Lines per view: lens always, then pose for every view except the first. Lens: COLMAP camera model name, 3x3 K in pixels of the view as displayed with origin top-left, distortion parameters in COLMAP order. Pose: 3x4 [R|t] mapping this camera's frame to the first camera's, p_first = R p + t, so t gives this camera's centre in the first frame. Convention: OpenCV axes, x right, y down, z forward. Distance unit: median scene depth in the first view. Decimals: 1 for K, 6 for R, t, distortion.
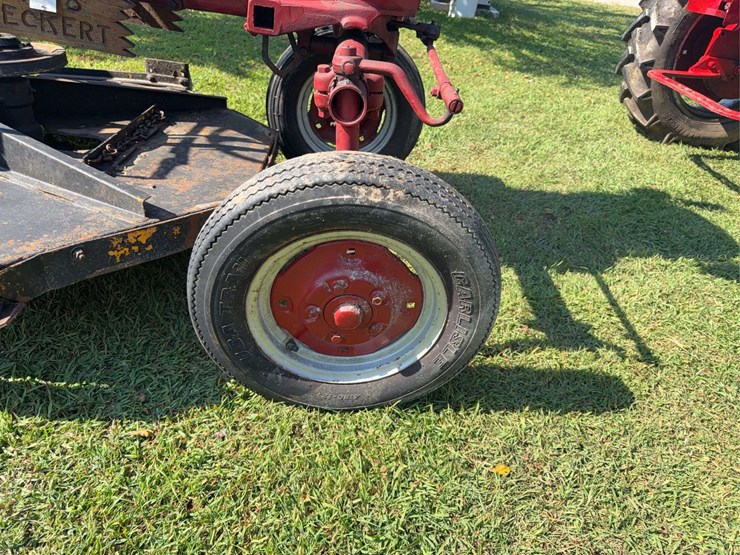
lens RADIAL K [[532.5, 0, 365.5], [0, 532.5, 278.5], [0, 0, 1]] dist [0.015719, -0.030138]
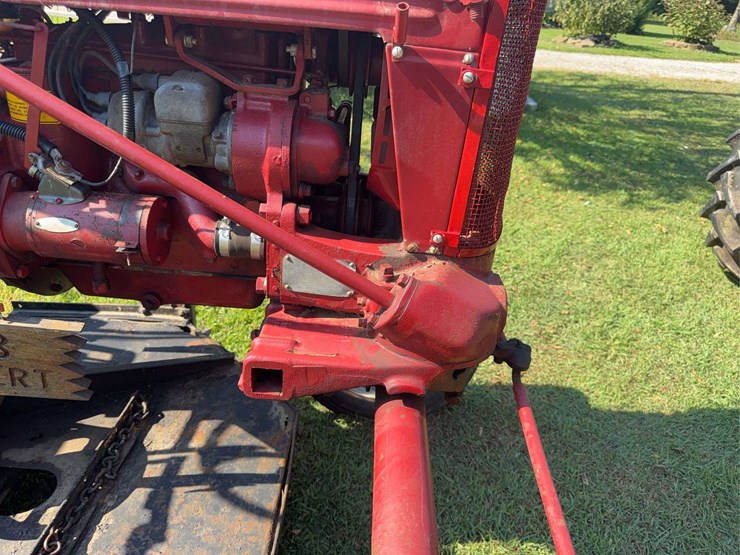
lens RADIAL K [[532.5, 0, 363.1], [0, 532.5, 283.9], [0, 0, 1]] dist [0.015719, -0.030138]
pose [[0.997406, -0.030524, -0.065183, -0.015765], [0.024638, 0.995703, -0.089267, -0.335588], [0.067628, 0.087430, 0.993872, 0.211499]]
